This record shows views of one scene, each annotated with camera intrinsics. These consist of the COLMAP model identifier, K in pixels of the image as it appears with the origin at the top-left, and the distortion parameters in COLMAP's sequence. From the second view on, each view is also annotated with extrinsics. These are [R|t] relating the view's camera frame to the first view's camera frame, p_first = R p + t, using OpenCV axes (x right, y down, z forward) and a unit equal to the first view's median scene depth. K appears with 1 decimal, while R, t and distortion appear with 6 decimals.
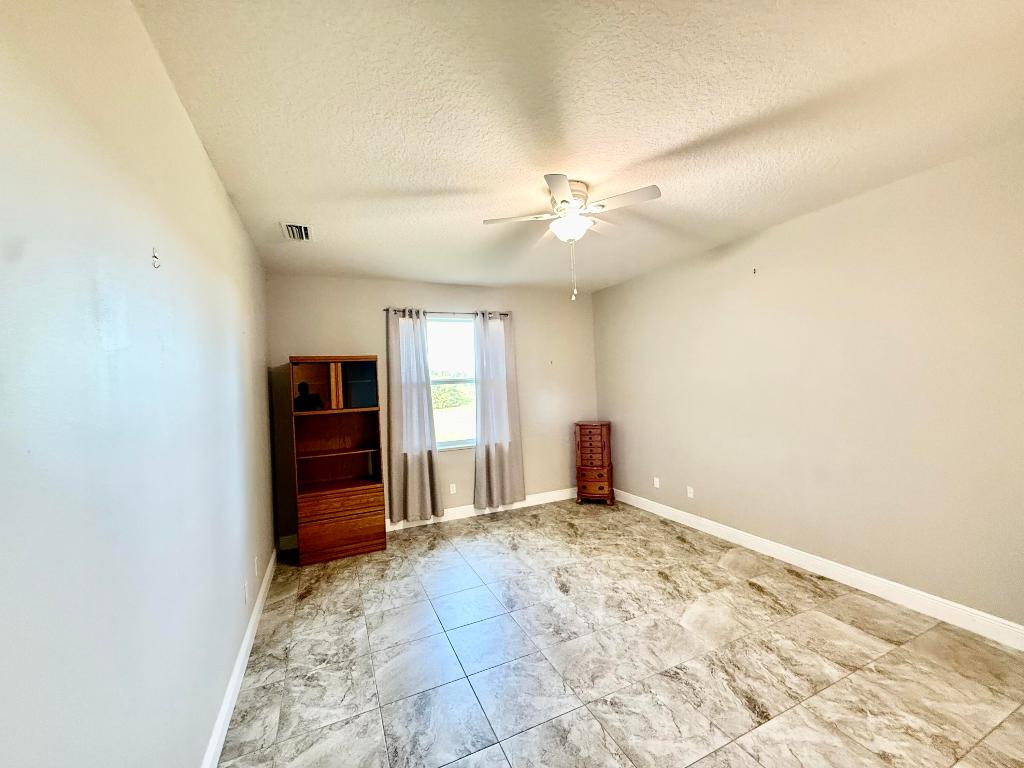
lens RADIAL K [[408.9, 0, 509.3], [0, 408.9, 382.9], [0, 0, 1]] dist [0.000087, 0.000560]
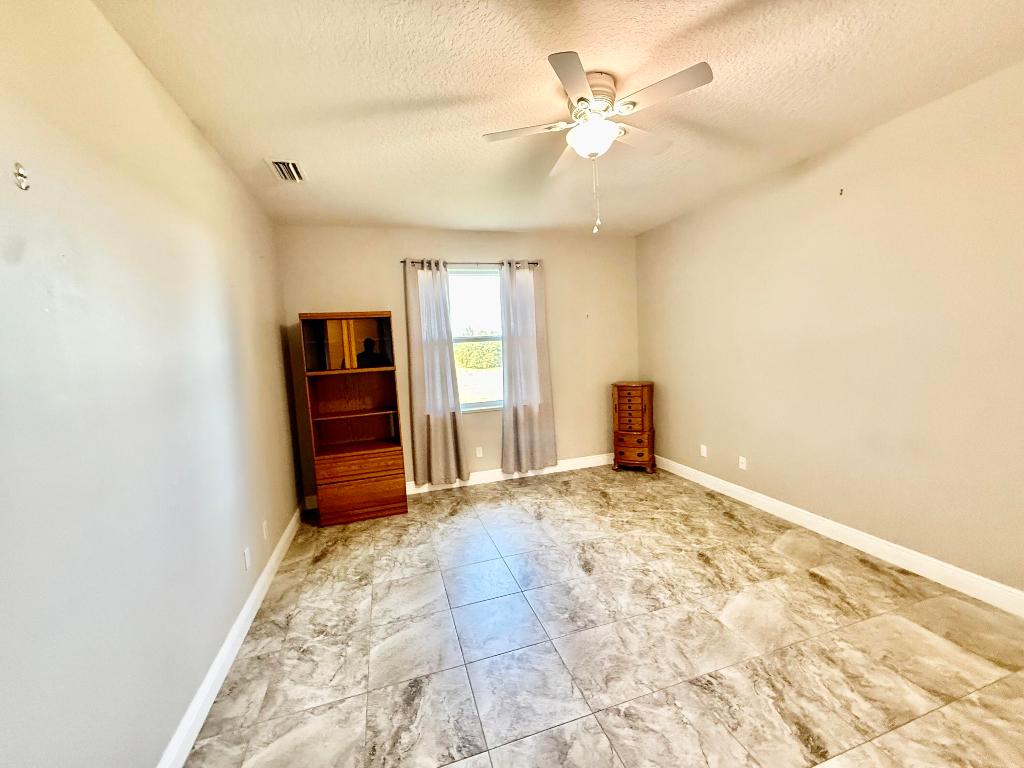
lens RADIAL K [[408.9, 0, 509.5], [0, 408.9, 382.6], [0, 0, 1]] dist [0.000087, 0.000560]
pose [[0.992856, 0.001773, -0.119305, 0.071887], [0.009867, 0.995245, 0.096904, 0.009510], [0.118910, -0.097389, 0.988117, 0.130500]]
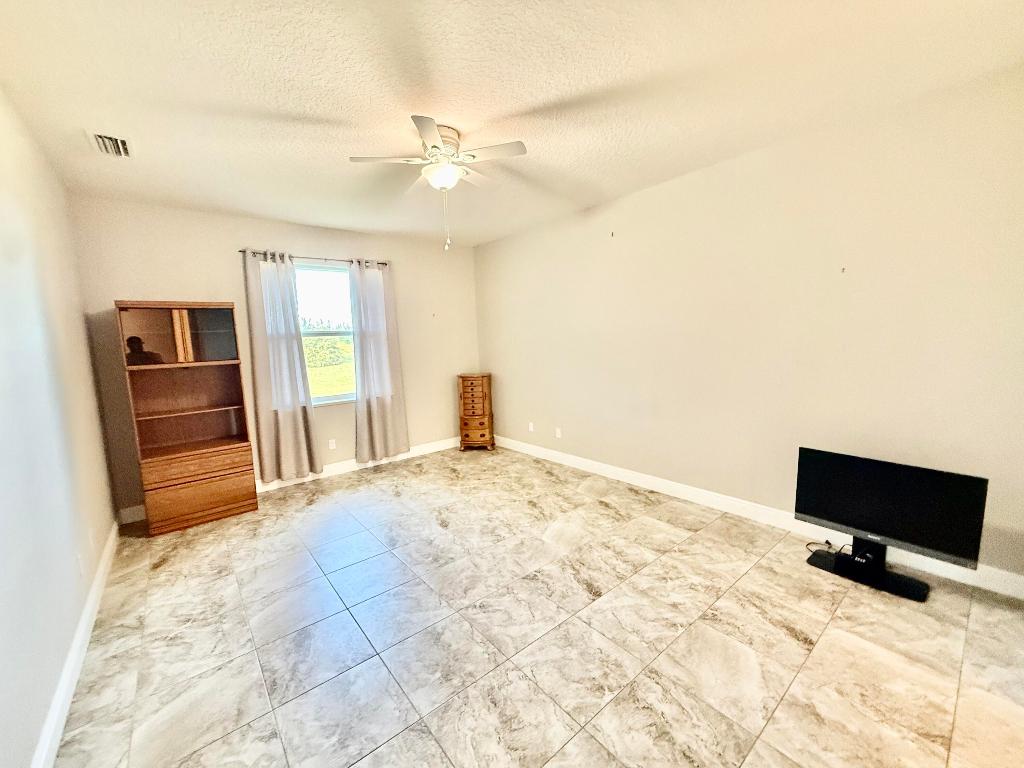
lens RADIAL K [[408.9, 0, 508.9], [0, 408.9, 382.5], [0, 0, 1]] dist [0.000087, 0.000560]
pose [[0.964821, -0.024942, 0.261721, 0.026095], [-0.001656, 0.994894, 0.100915, 0.021245], [-0.262901, -0.097799, 0.959853, -0.047879]]
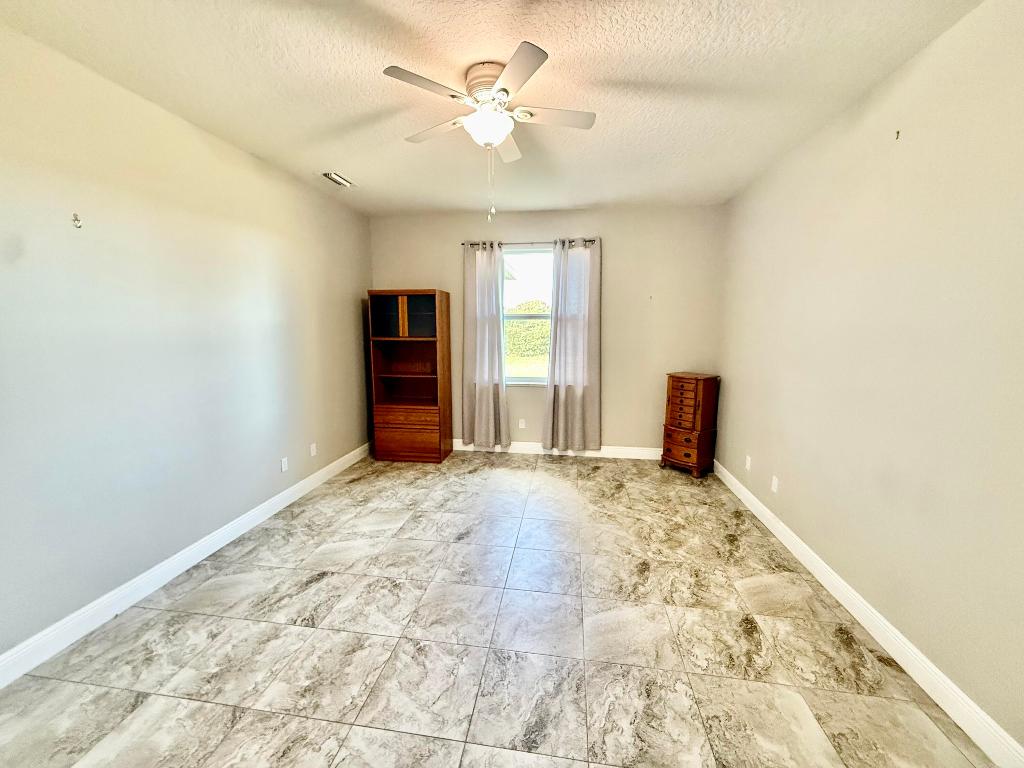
lens RADIAL K [[408.9, 0, 510.1], [0, 408.9, 382.7], [0, 0, 1]] dist [0.000087, 0.000560]
pose [[0.841683, 0.120264, -0.526409, 0.568508], [-0.036633, 0.985354, 0.166541, -0.014913], [0.538728, -0.120891, 0.833761, 0.239964]]
